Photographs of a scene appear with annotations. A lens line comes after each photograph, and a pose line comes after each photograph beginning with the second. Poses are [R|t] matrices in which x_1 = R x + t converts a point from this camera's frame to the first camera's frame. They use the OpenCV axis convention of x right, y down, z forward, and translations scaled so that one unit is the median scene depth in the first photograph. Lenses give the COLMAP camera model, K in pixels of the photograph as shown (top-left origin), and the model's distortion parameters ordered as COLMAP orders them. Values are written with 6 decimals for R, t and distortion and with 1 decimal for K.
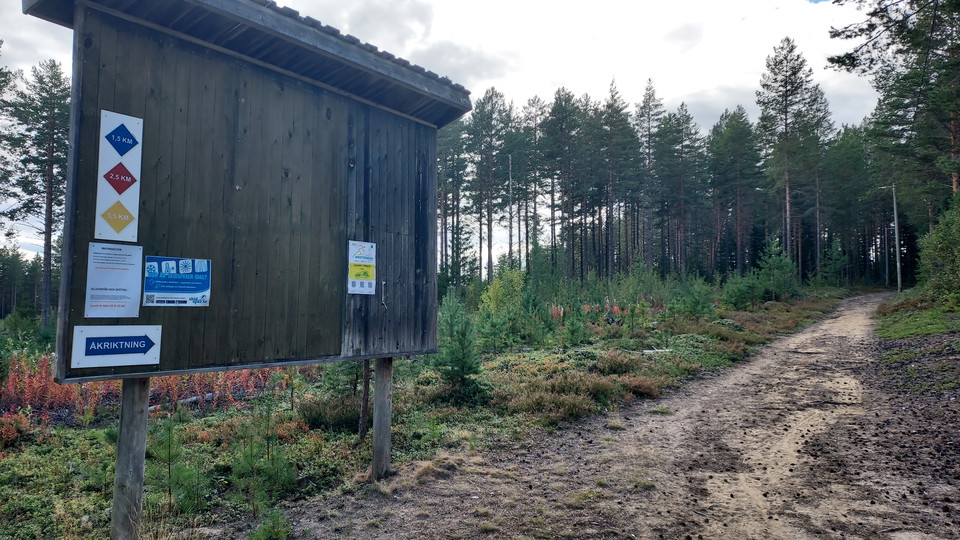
lens RADIAL K [[673.8, 0, 473.8], [0, 673.8, 277.5], [0, 0, 1]] dist [0.025825, -0.021557]
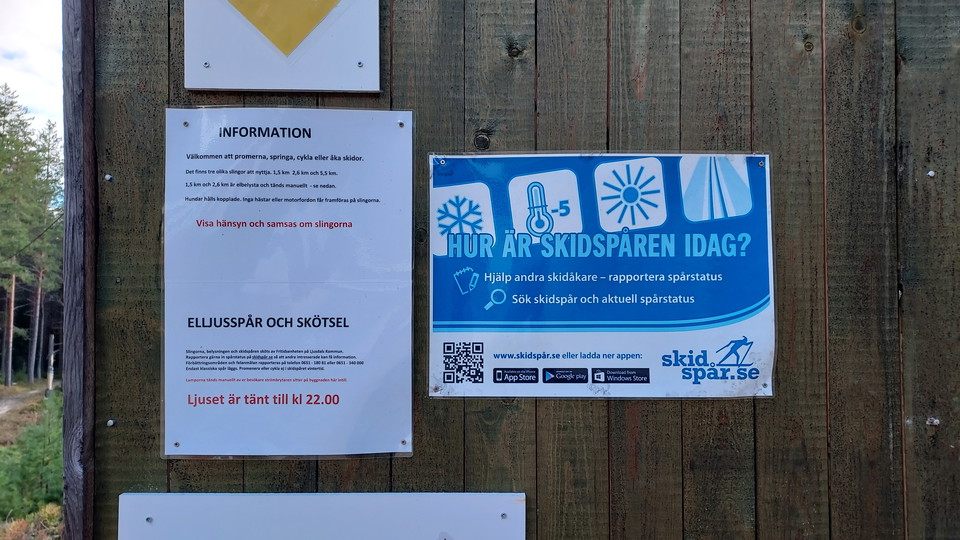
lens RADIAL K [[673.8, 0, 454.0], [0, 673.8, 264.9], [0, 0, 1]] dist [0.025825, -0.021557]
pose [[0.621344, -0.062455, -0.781044, -0.311405], [0.042408, 0.998038, -0.046069, 0.011109], [0.782389, -0.004498, 0.622774, 0.851878]]
